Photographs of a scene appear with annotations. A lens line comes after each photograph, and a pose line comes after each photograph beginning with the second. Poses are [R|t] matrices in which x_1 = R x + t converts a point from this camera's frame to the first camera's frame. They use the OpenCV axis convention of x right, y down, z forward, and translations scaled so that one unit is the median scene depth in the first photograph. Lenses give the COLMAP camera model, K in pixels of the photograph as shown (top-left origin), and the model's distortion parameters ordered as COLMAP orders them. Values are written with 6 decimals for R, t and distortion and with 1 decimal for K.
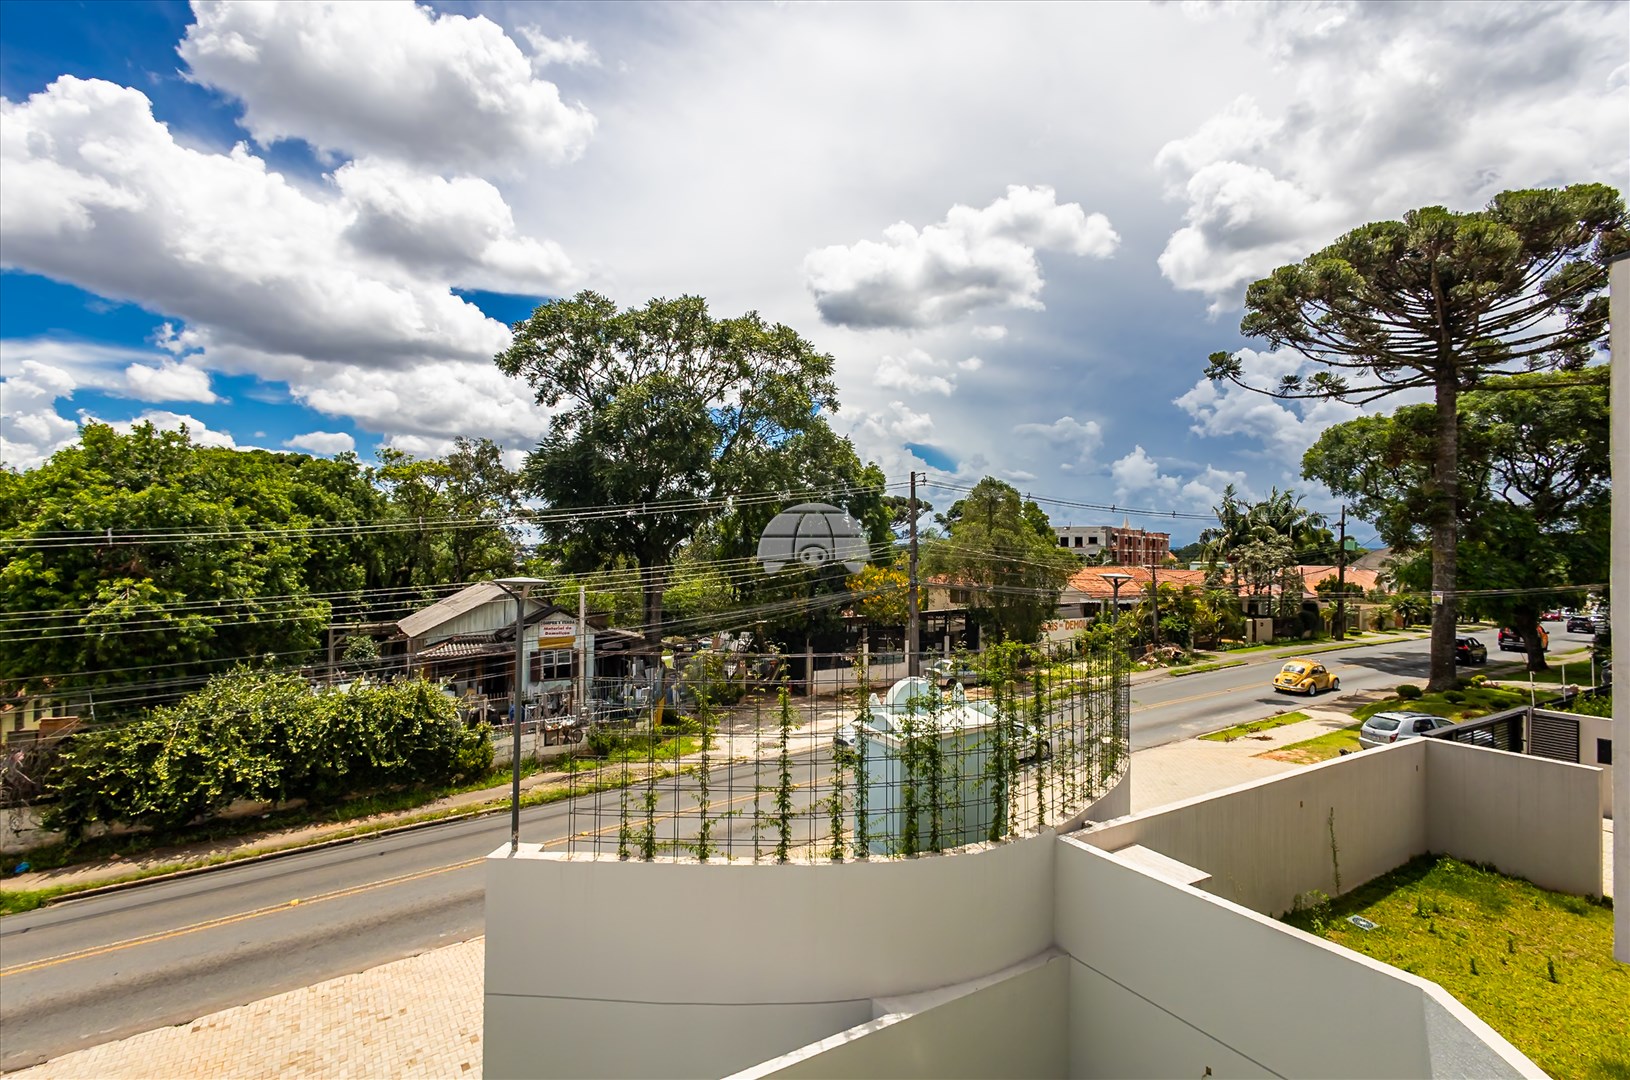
lens RADIAL K [[749.3, 0, 815.0], [0, 749.3, 540.0], [0, 0, 1]] dist [0.034307, -0.012941]
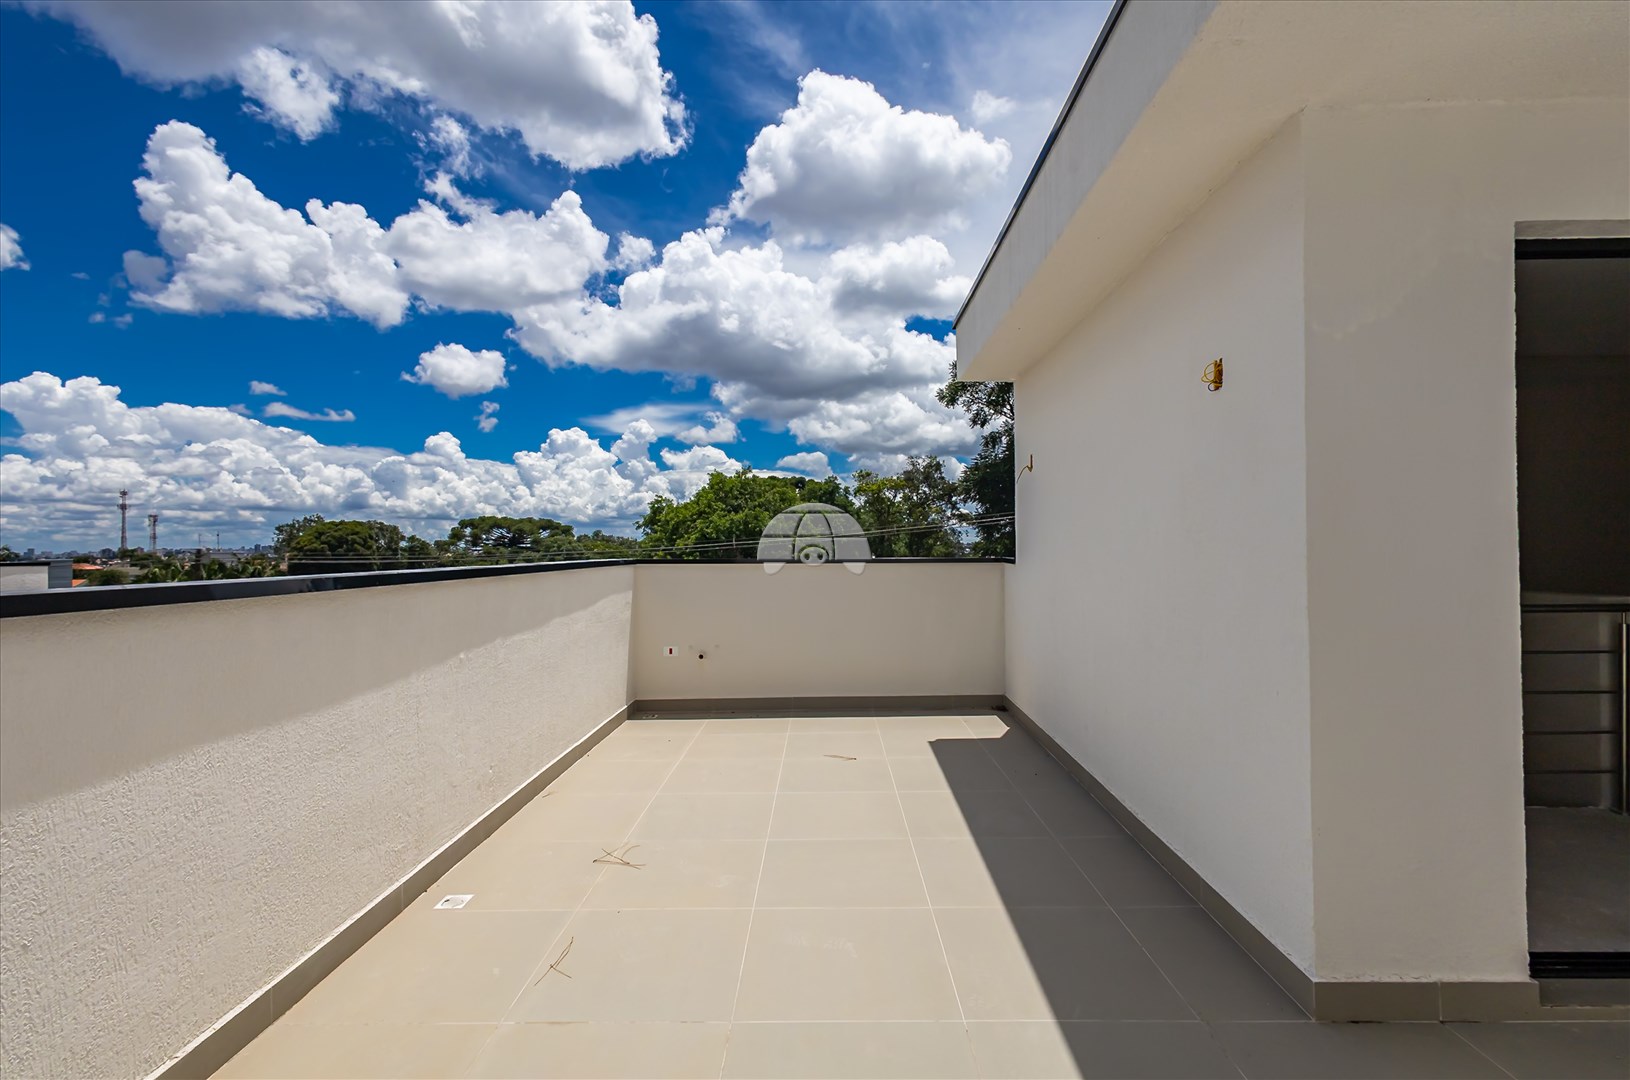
lens RADIAL K [[749.3, 0, 815.0], [0, 749.3, 540.0], [0, 0, 1]] dist [0.034307, -0.012941]
pose [[0.847135, -0.025402, -0.530771, 0.078134], [0.026651, 0.999631, -0.005305, 0.003299], [0.530710, -0.009652, 0.847499, -0.230799]]
